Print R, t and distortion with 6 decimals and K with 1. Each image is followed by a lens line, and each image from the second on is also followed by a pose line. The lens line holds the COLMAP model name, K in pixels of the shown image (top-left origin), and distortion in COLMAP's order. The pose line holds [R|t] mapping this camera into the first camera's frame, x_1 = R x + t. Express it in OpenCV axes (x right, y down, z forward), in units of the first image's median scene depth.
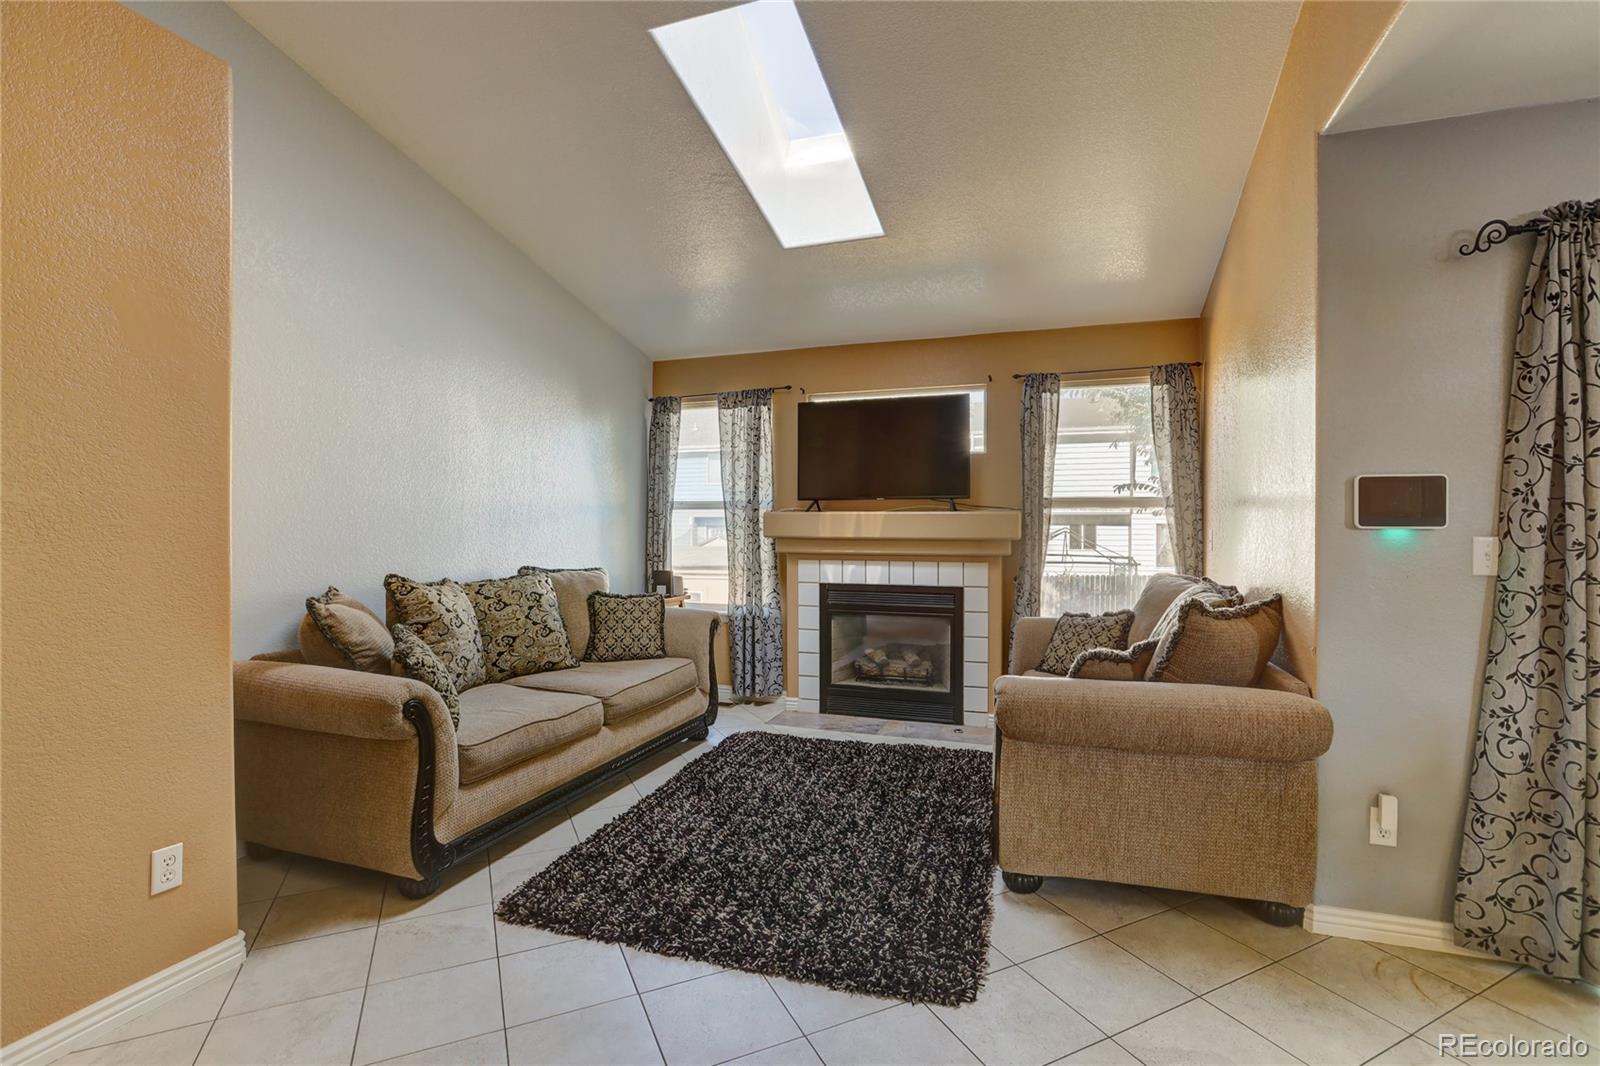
lens RADIAL K [[738.5, 0, 796.5], [0, 738.5, 525.5], [0, 0, 1]] dist [-0.039719, 0.013508]
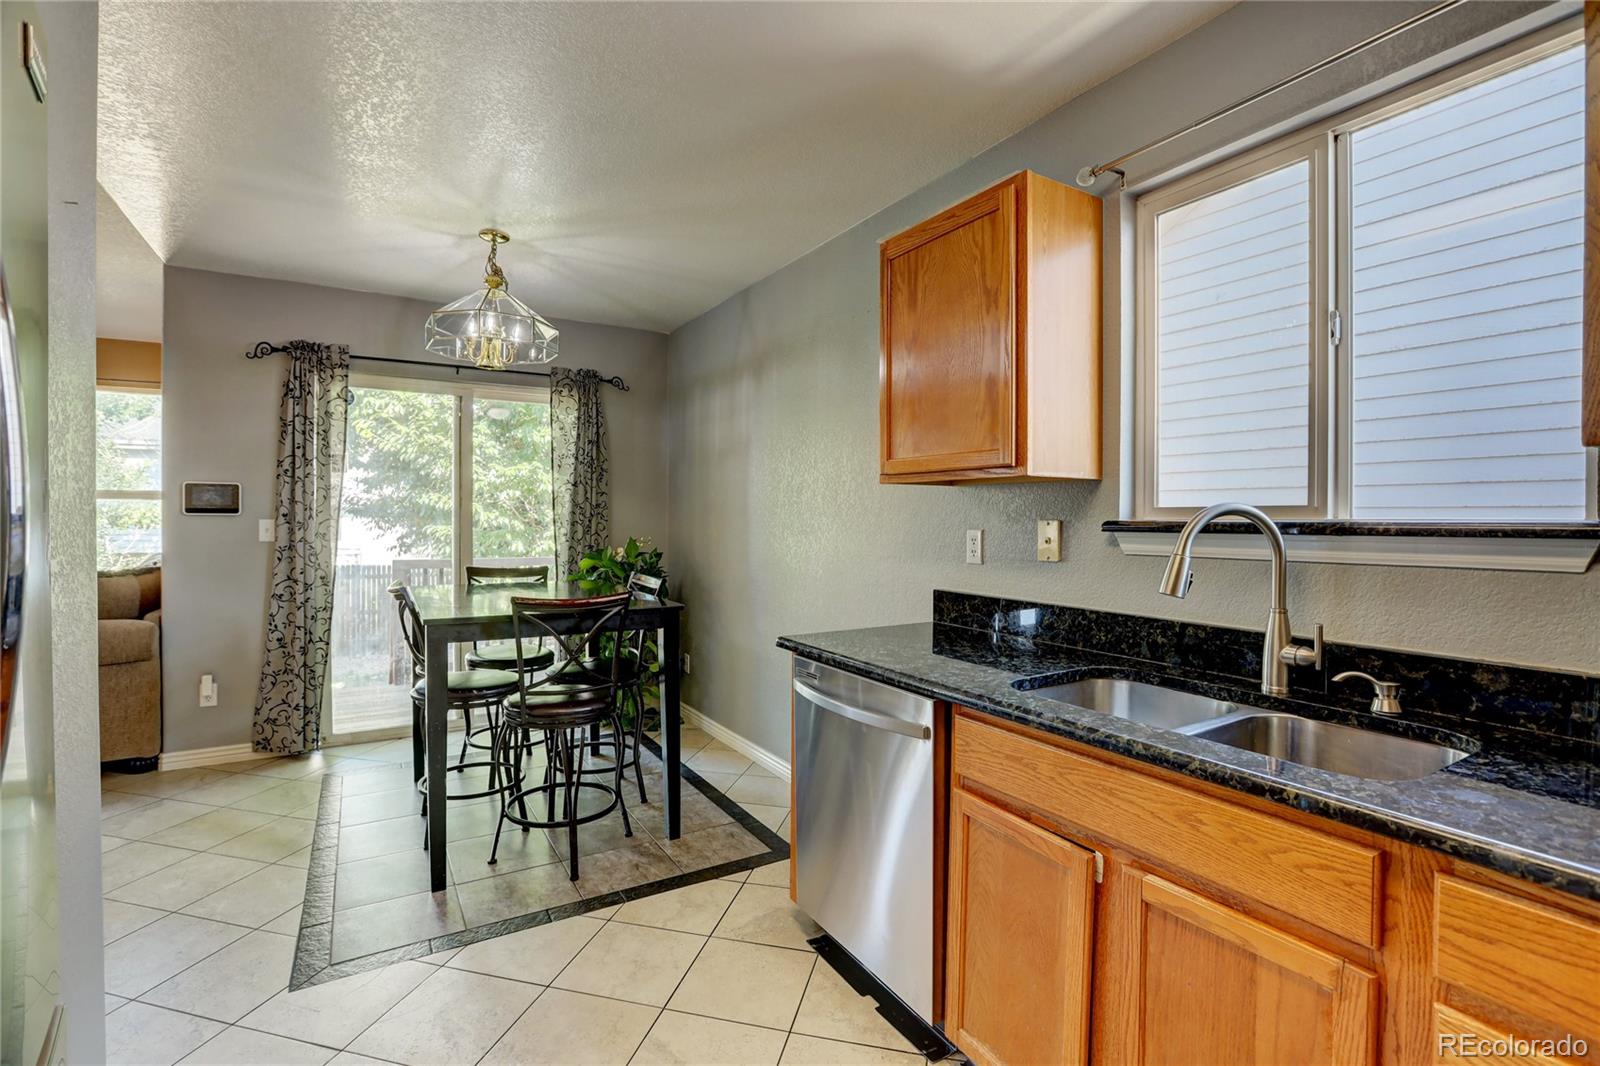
lens RADIAL K [[738.5, 0, 831.8], [0, 738.5, 533.7], [0, 0, 1]] dist [-0.039719, 0.013508]
pose [[0.628291, -0.009462, 0.777921, 0.225016], [-0.002101, 0.999902, 0.013859, 0.011718], [-0.777976, -0.010342, 0.628209, -0.605903]]
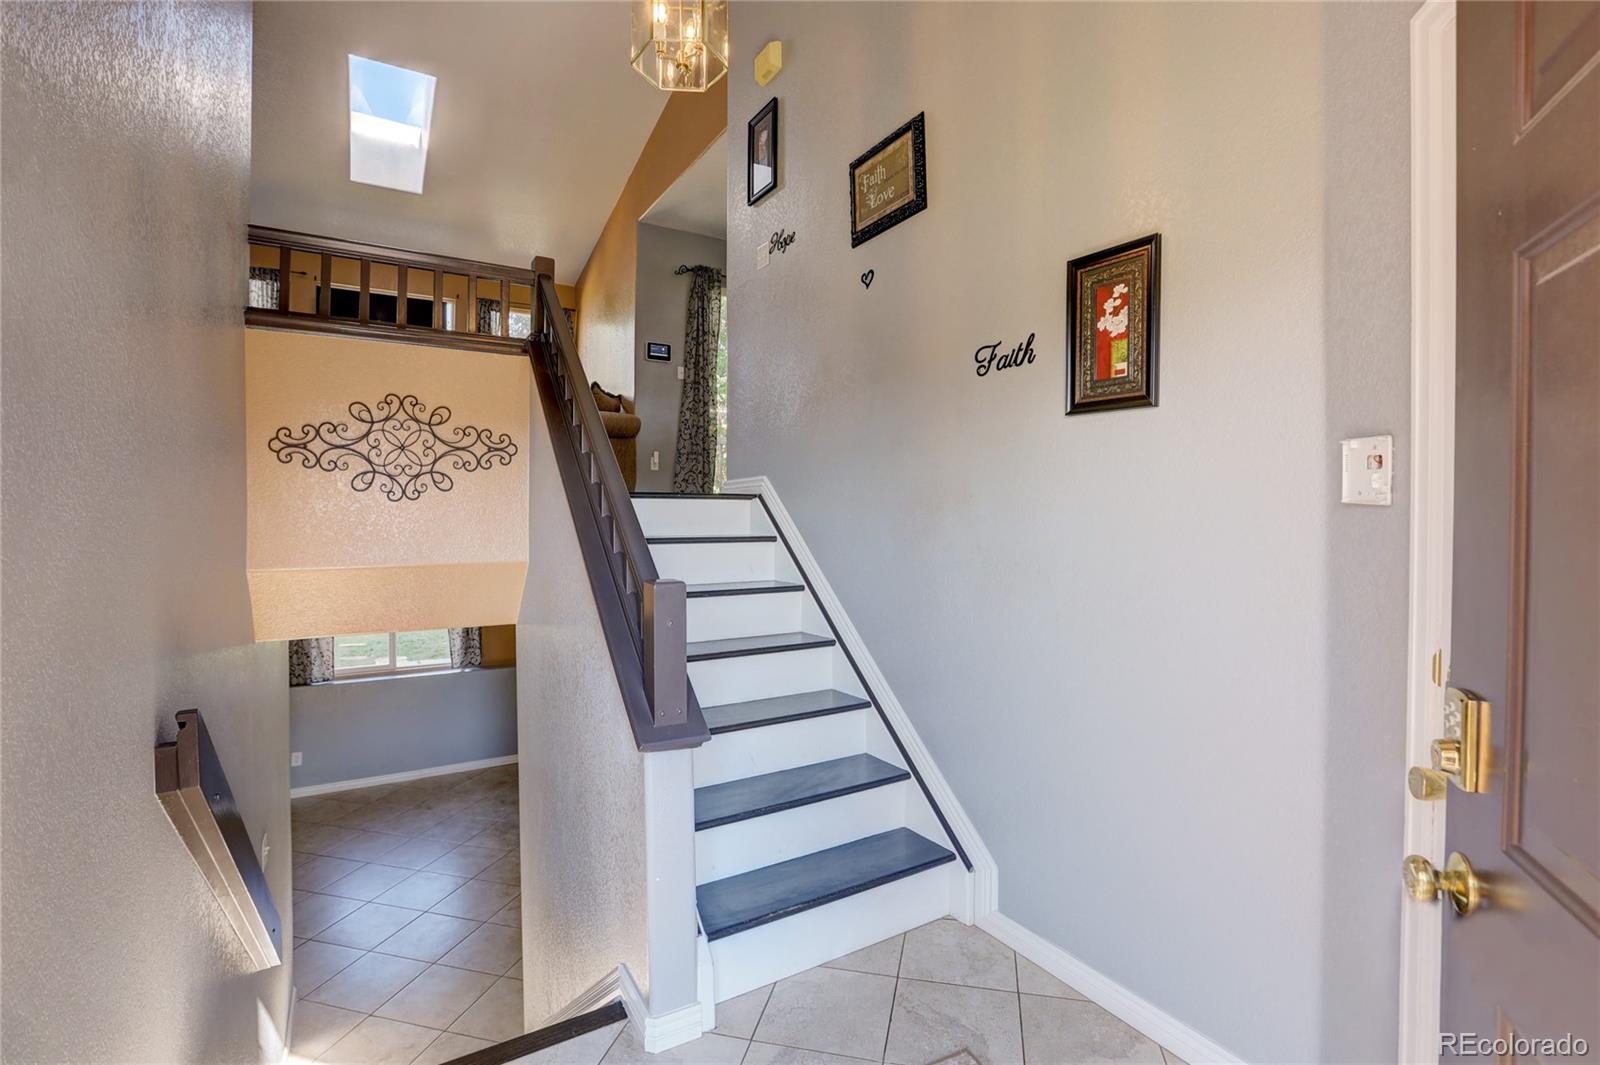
lens RADIAL K [[738.5, 0, 813.2], [0, 738.5, 509.8], [0, 0, 1]] dist [-0.039719, 0.013508]
pose [[0.625559, 0.005828, 0.780155, -0.579769], [0.004089, 0.999934, -0.010749, 0.336881], [-0.780166, 0.009914, 0.625494, -0.712516]]
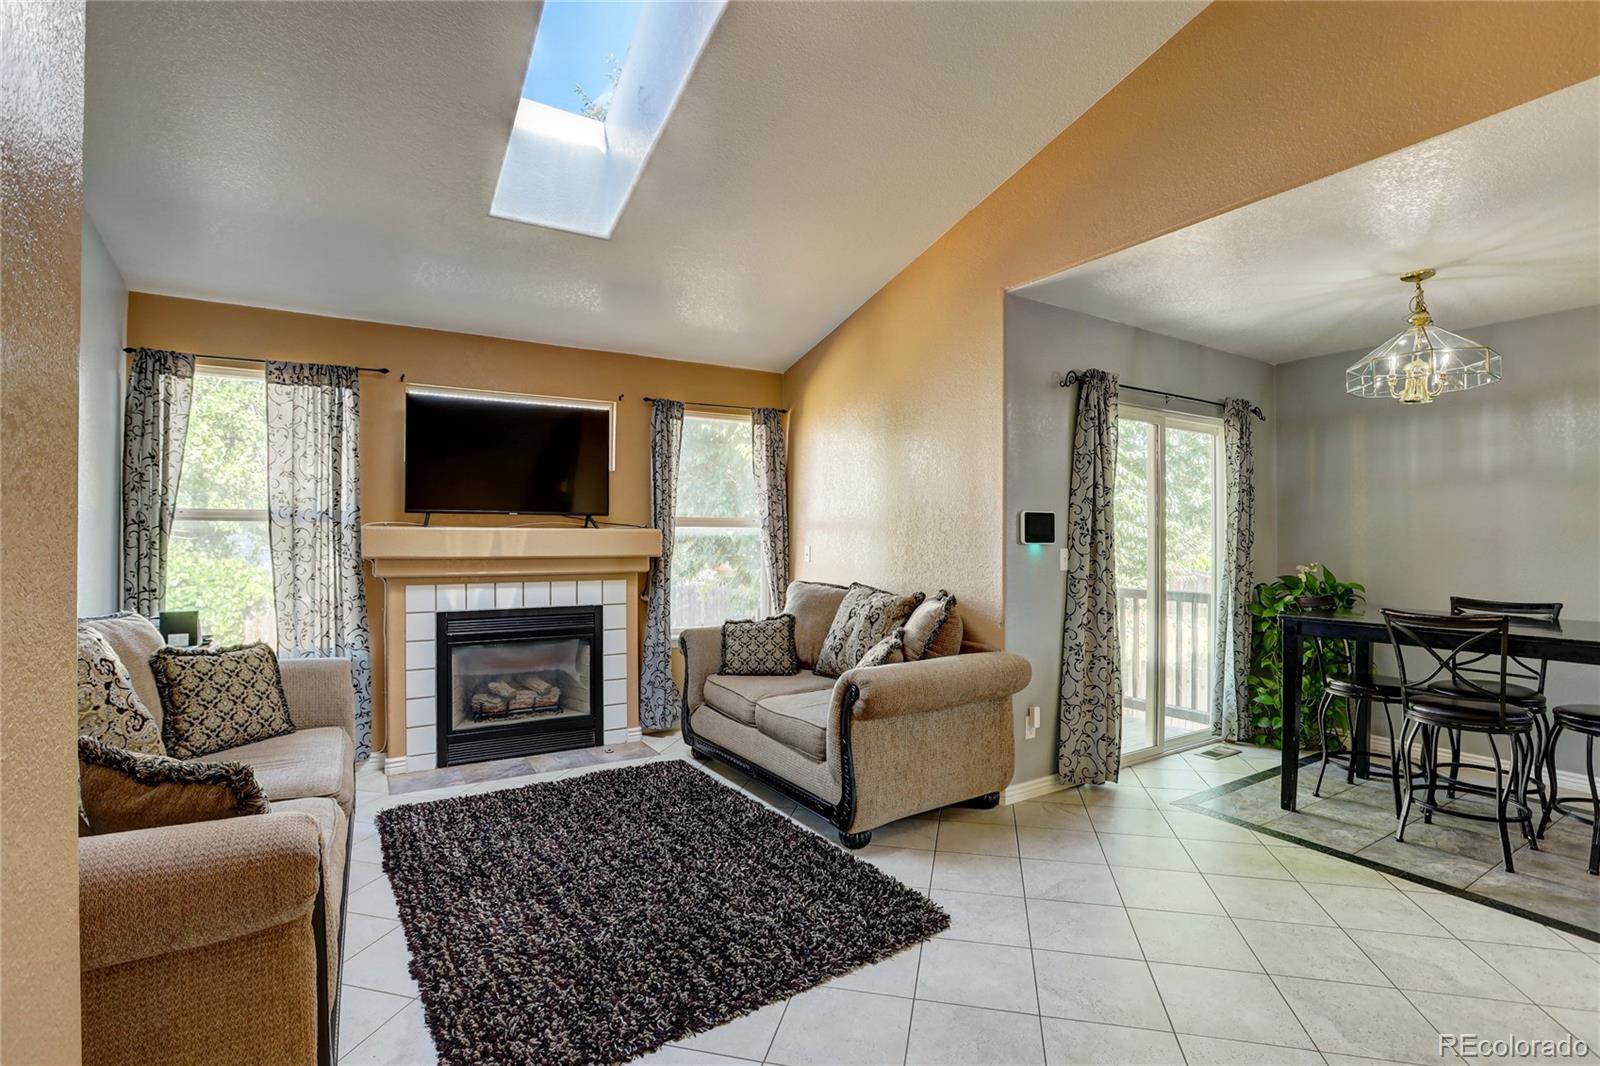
lens RADIAL K [[738.5, 0, 829.4], [0, 738.5, 531.1], [0, 0, 1]] dist [-0.039719, 0.013508]
pose [[0.623587, 0.007686, 0.781716, -0.405080], [0.002253, 0.999930, -0.011628, -0.003526], [-0.781750, 0.009012, 0.623526, 0.166992]]
